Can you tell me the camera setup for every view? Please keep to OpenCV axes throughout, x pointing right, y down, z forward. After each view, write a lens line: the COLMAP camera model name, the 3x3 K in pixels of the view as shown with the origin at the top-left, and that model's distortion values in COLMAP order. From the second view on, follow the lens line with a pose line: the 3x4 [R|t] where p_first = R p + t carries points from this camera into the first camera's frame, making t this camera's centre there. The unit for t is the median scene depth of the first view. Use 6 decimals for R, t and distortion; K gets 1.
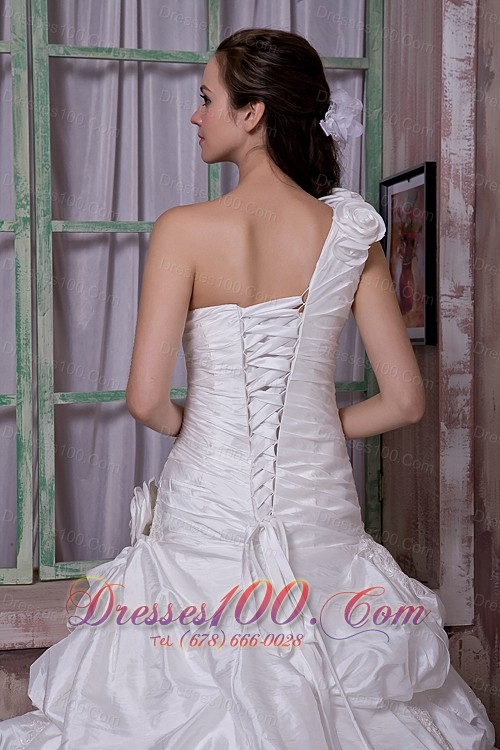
lens RADIAL K [[1435.3, 0, 250.0], [0, 1435.3, 375.0], [0, 0, 1]] dist [0.275969, -0.289869]
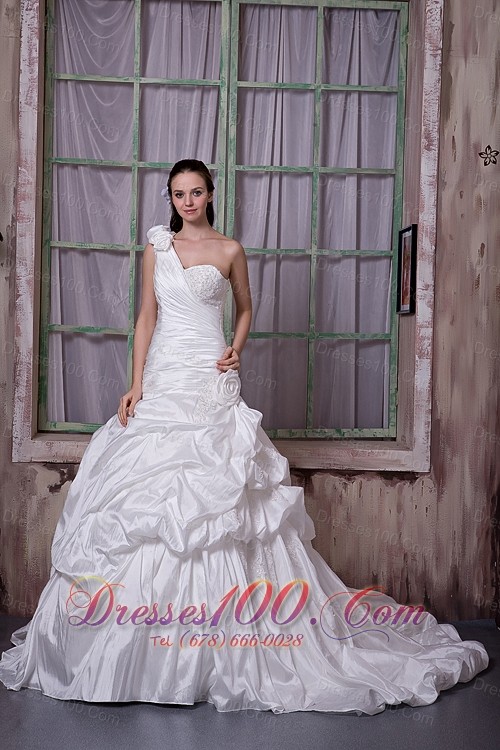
lens RADIAL K [[1389.3, 0, 250.0], [0, 1389.3, 375.0], [0, 0, 1]] dist [0.058466, 0.203866]
pose [[0.987176, 0.036054, -0.155510, 0.204283], [-0.035645, 0.999350, 0.005421, 0.063921], [0.155604, 0.000192, 0.987820, -0.972633]]
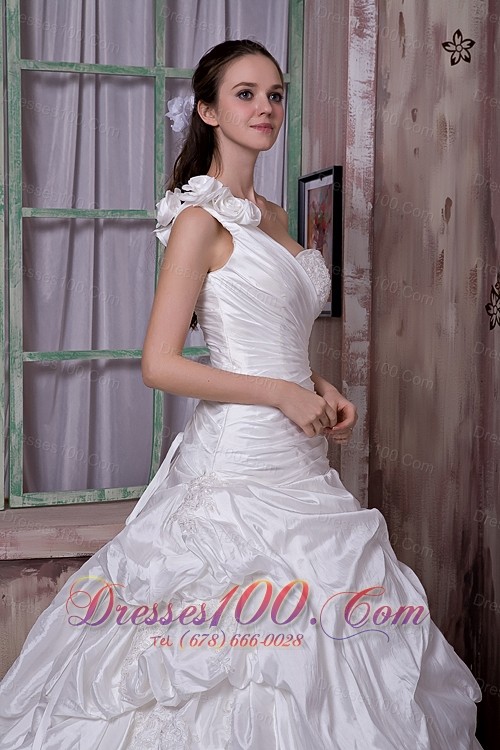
lens RADIAL K [[1435.3, 0, 250.0], [0, 1435.3, 375.0], [0, 0, 1]] dist [0.275969, -0.289869]
pose [[0.999245, 0.012866, 0.036657, 0.008778], [-0.013796, 0.999587, 0.025215, -0.001368], [-0.036318, -0.025702, 0.999010, -0.205857]]
